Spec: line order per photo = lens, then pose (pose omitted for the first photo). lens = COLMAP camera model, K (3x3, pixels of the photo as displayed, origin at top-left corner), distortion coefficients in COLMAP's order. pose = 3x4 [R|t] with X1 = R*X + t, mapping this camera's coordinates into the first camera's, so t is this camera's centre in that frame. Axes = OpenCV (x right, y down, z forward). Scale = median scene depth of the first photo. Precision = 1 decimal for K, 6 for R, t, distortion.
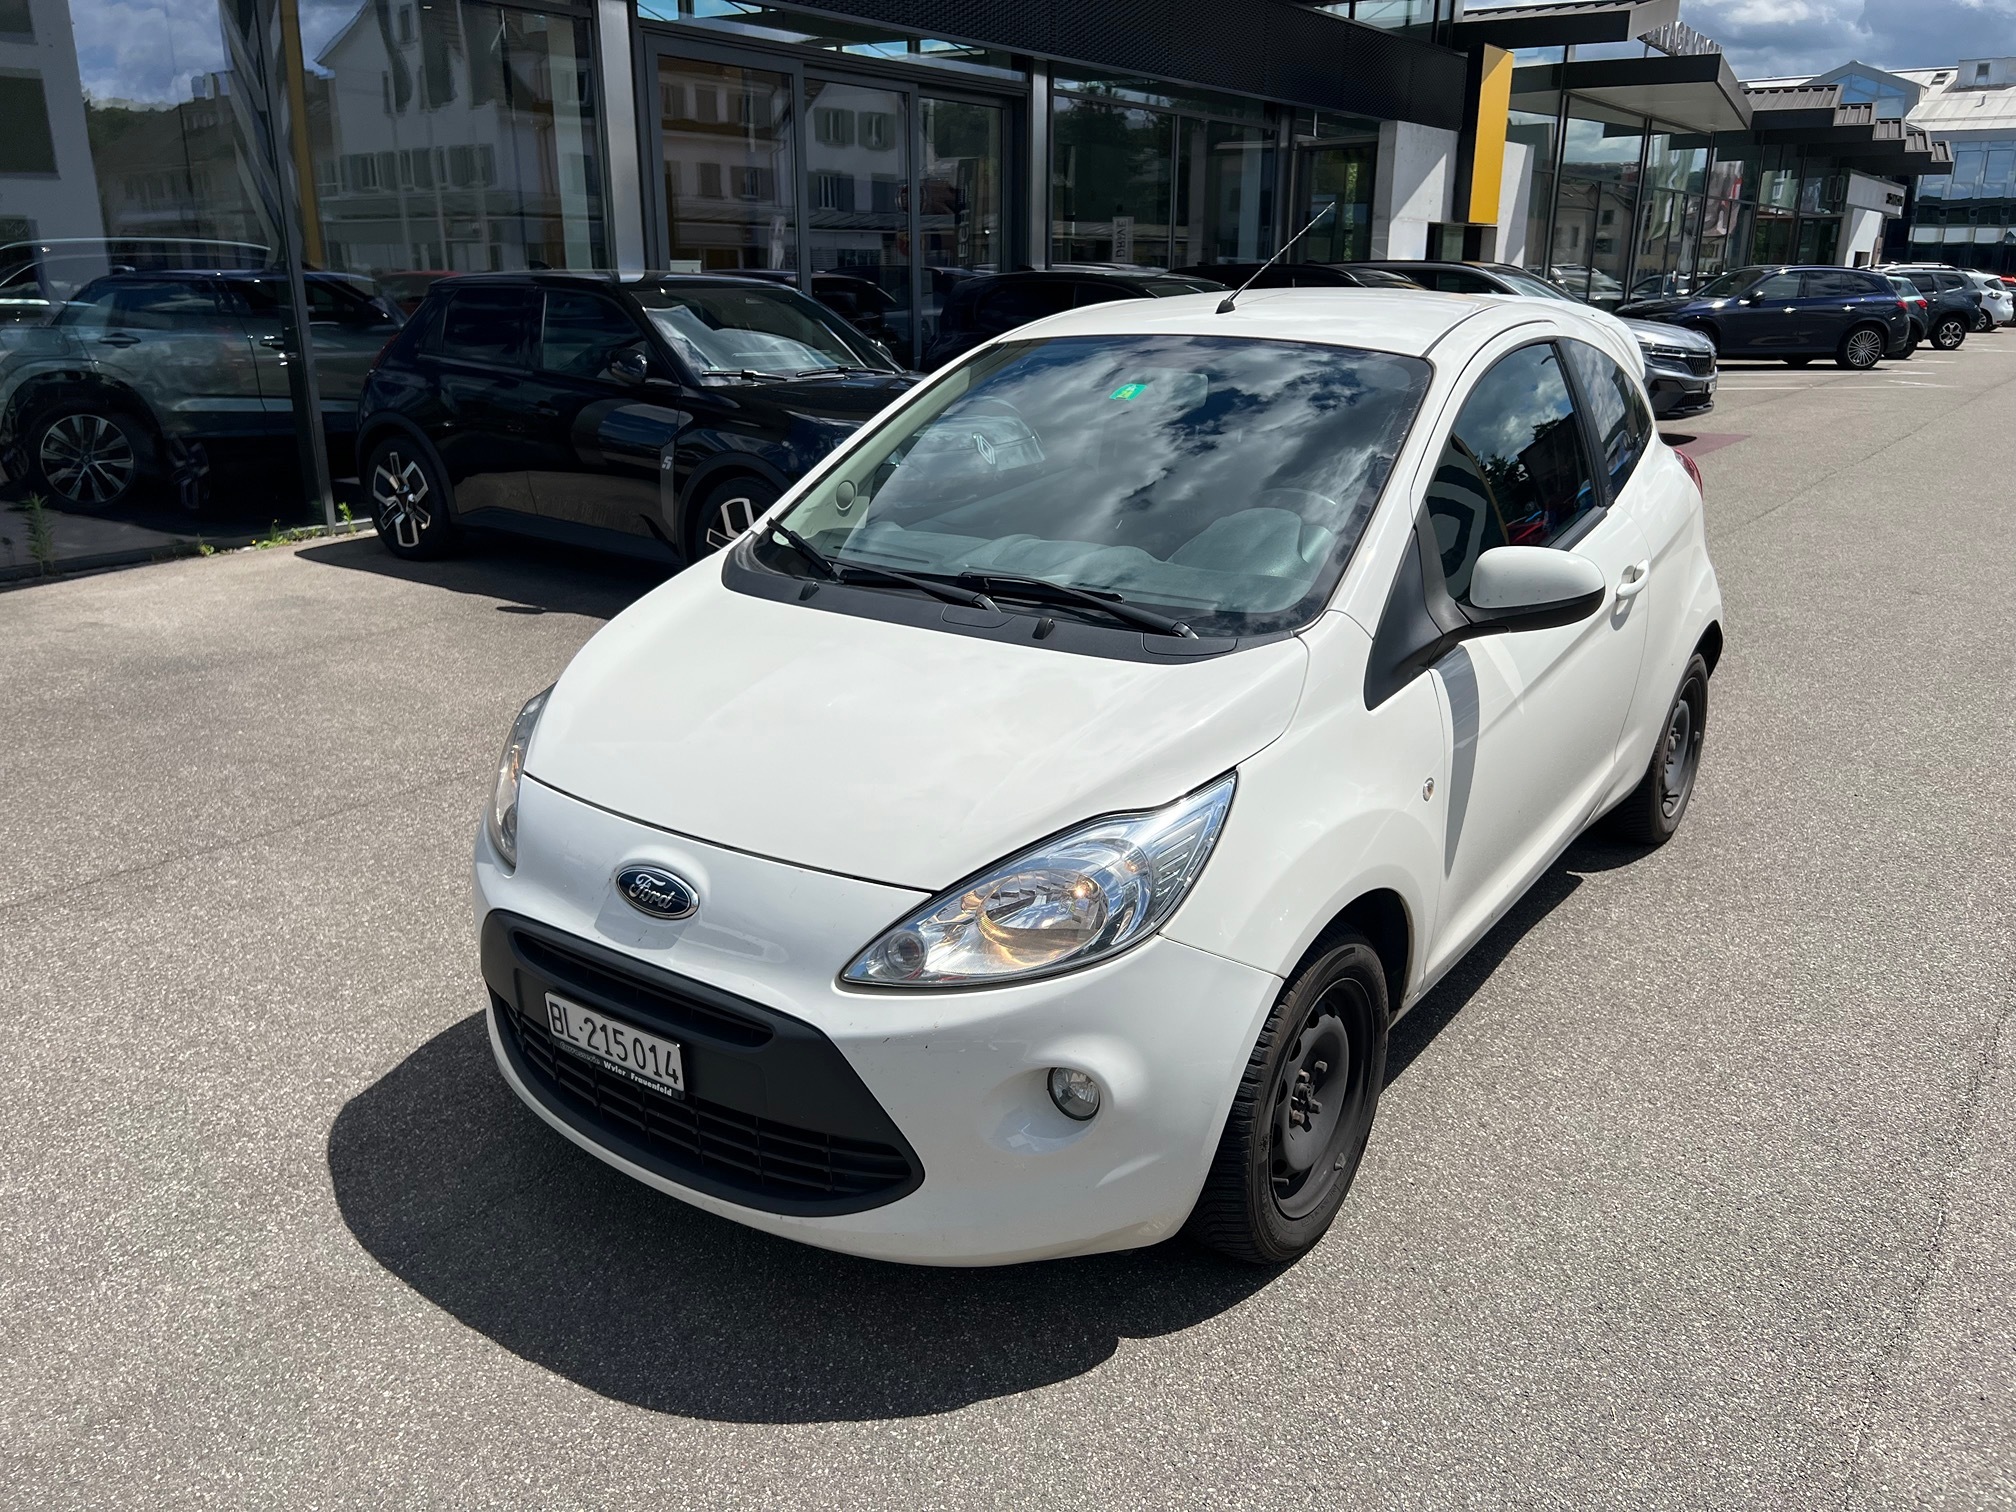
lens RADIAL K [[1519.0, 0, 1023.3], [0, 1519.0, 765.7], [0, 0, 1]] dist [0.050025, -0.059163]
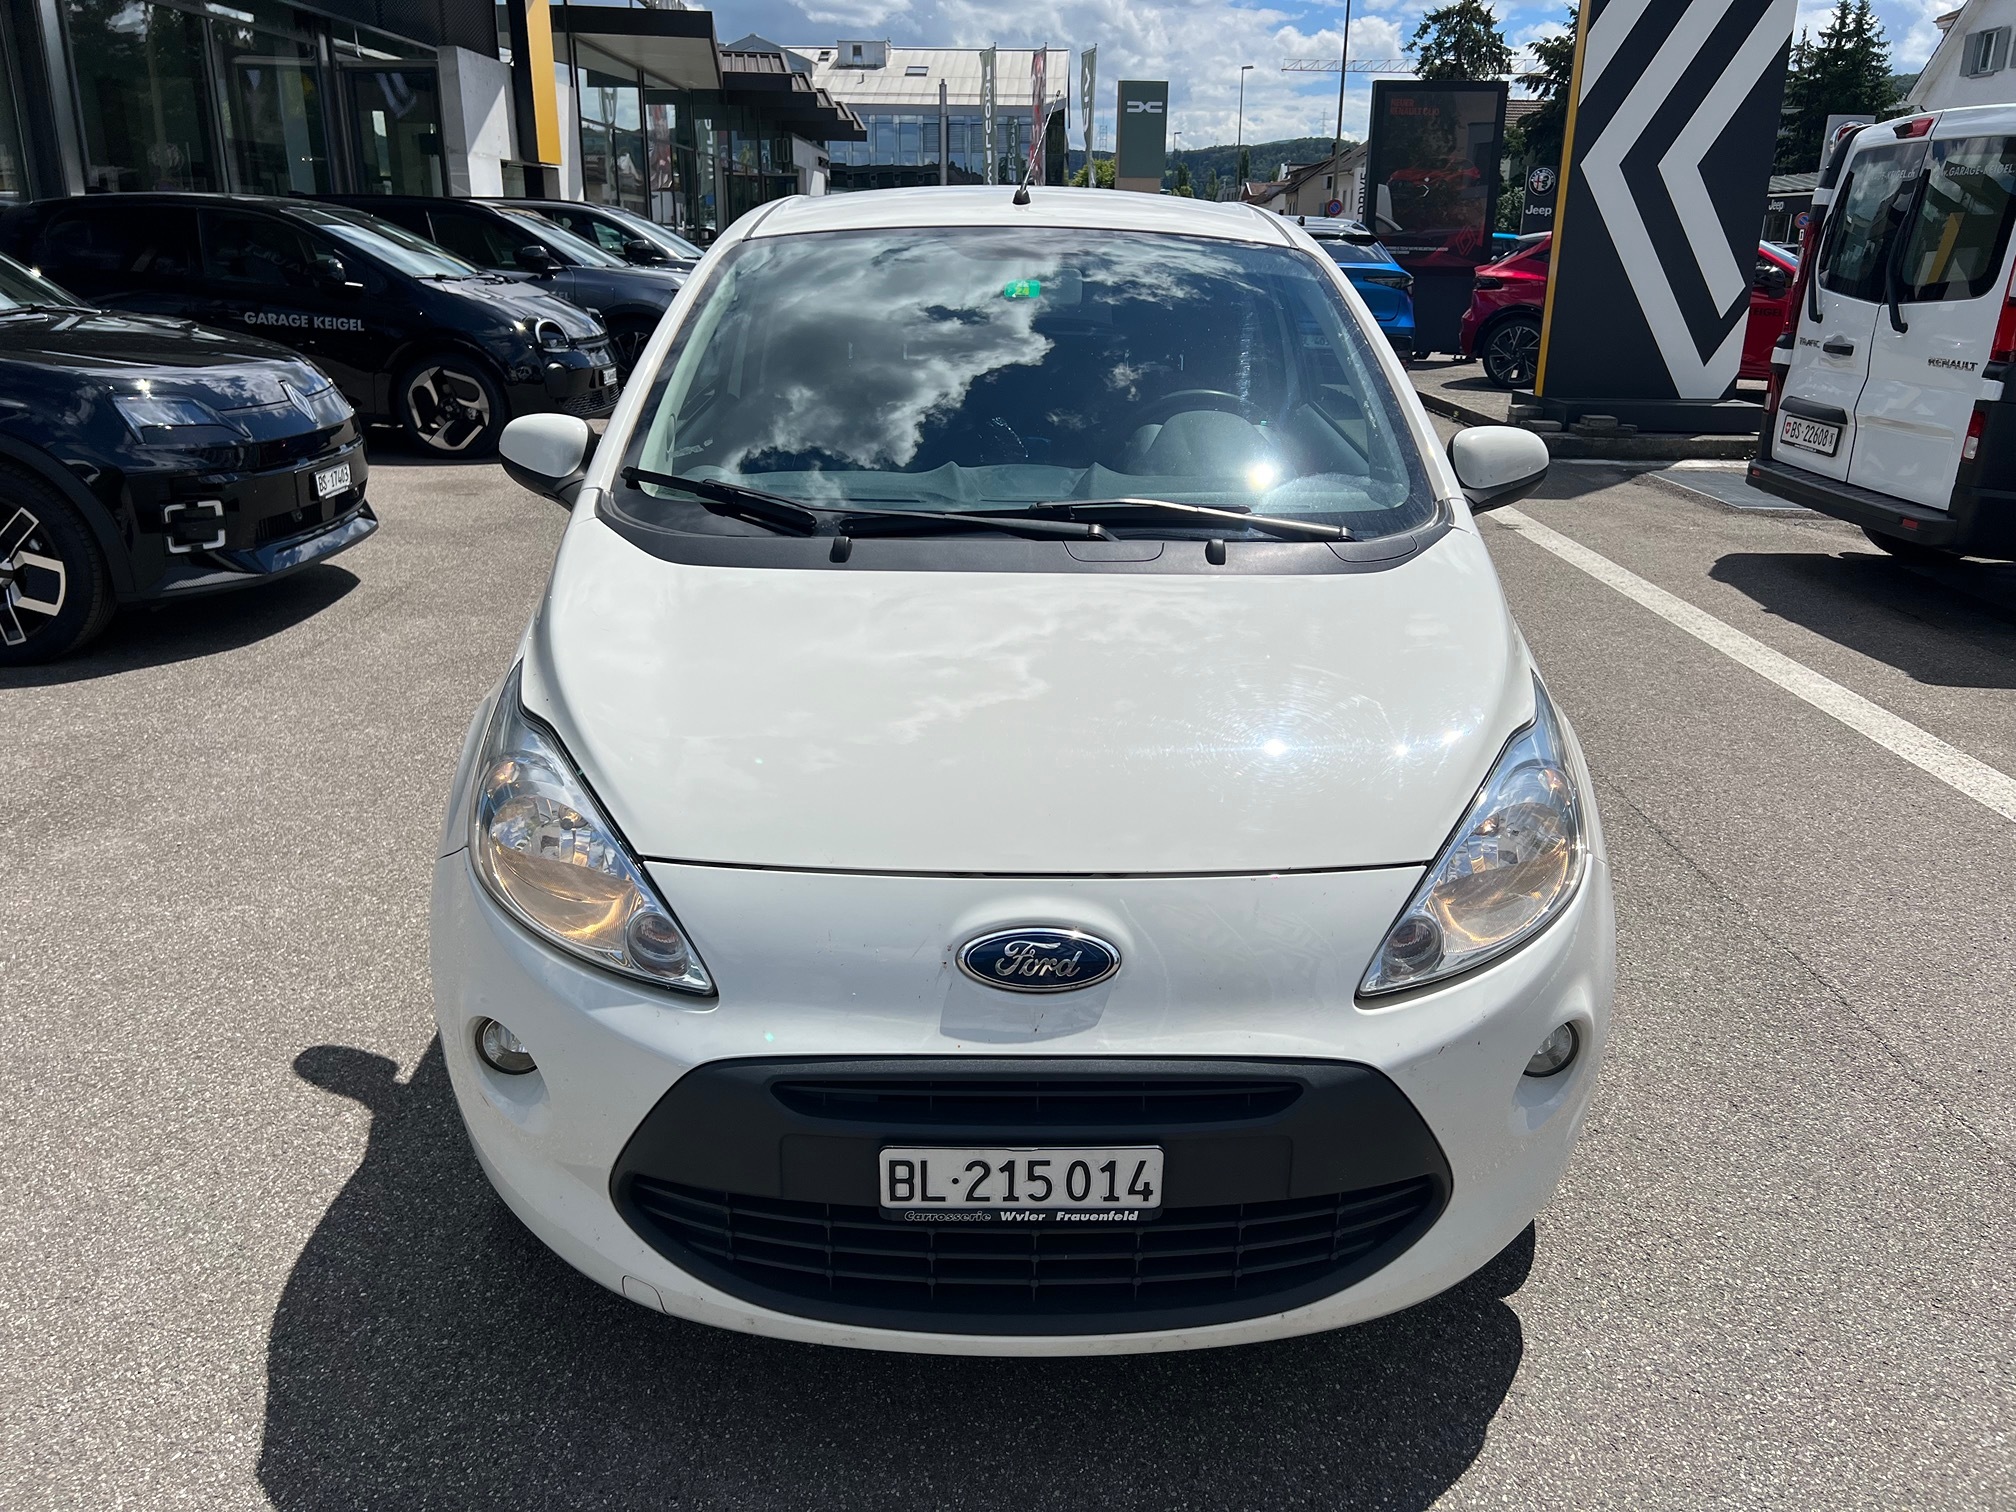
lens RADIAL K [[1538.8, 0, 1031.3], [0, 1538.8, 749.0], [0, 0, 1]] dist [0.012404, -0.002124]
pose [[0.798943, -0.181025, 0.573516, -0.642281], [0.172649, 0.982520, 0.069613, -0.067184], [-0.576093, 0.043400, 0.816231, 0.398977]]
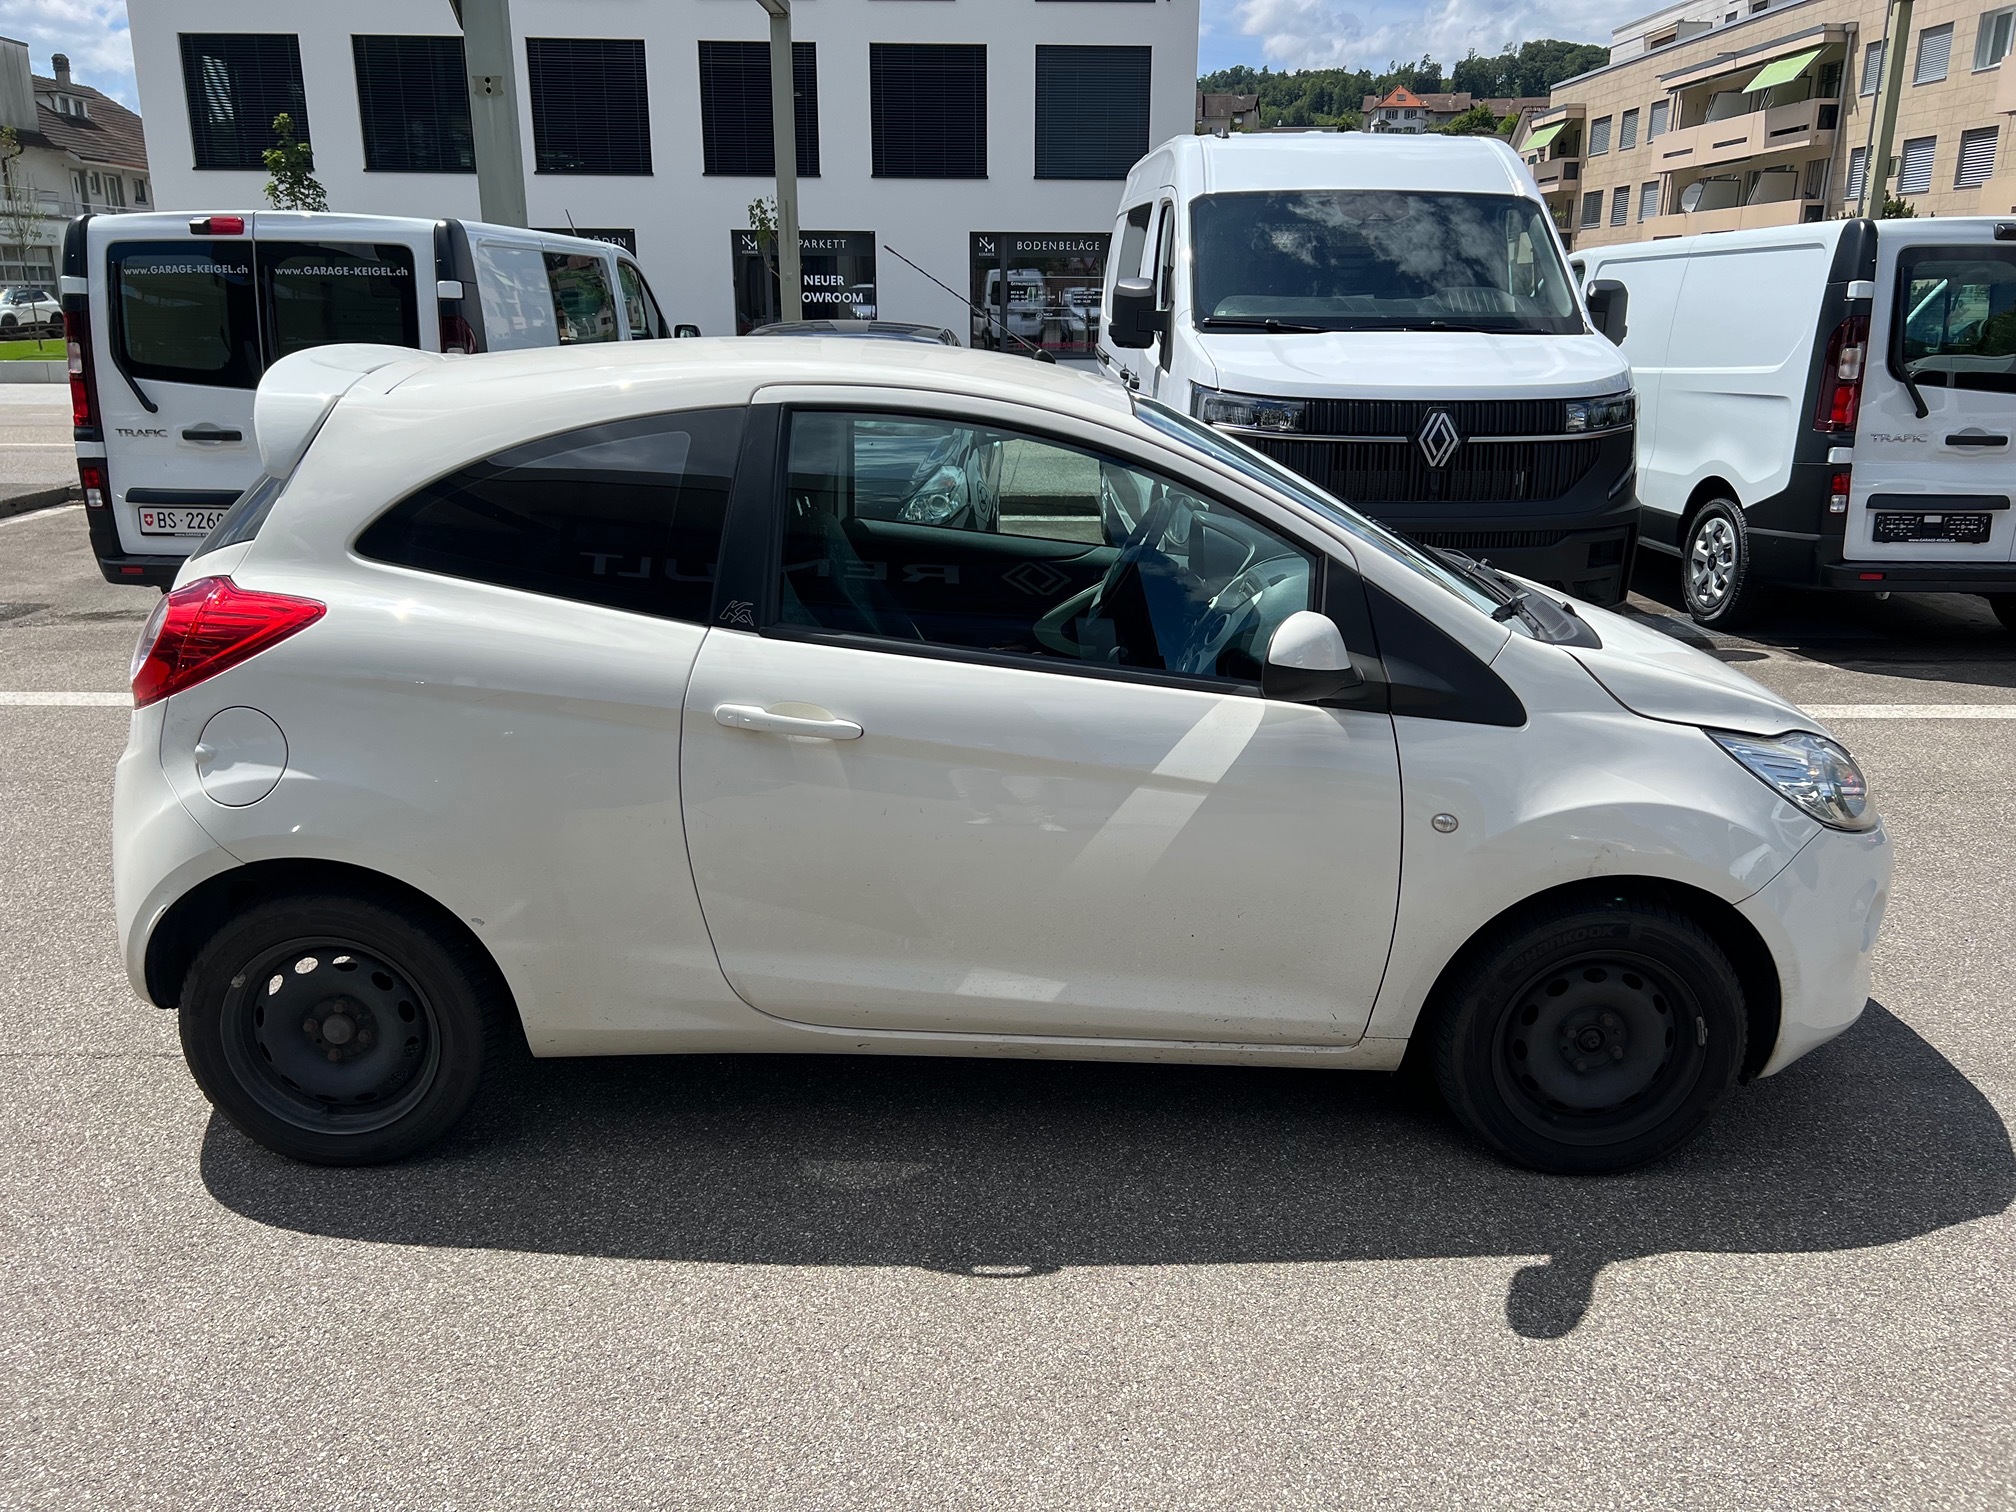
lens RADIAL K [[1523.3, 0, 1025.7], [0, 1523.3, 744.5], [0, 0, 1]] dist [0.059523, -0.066688]
pose [[-0.595372, -0.229159, 0.770077, -0.964876], [0.239534, 0.864250, 0.442375, -0.754665], [-0.766913, 0.447837, -0.459659, 2.267981]]
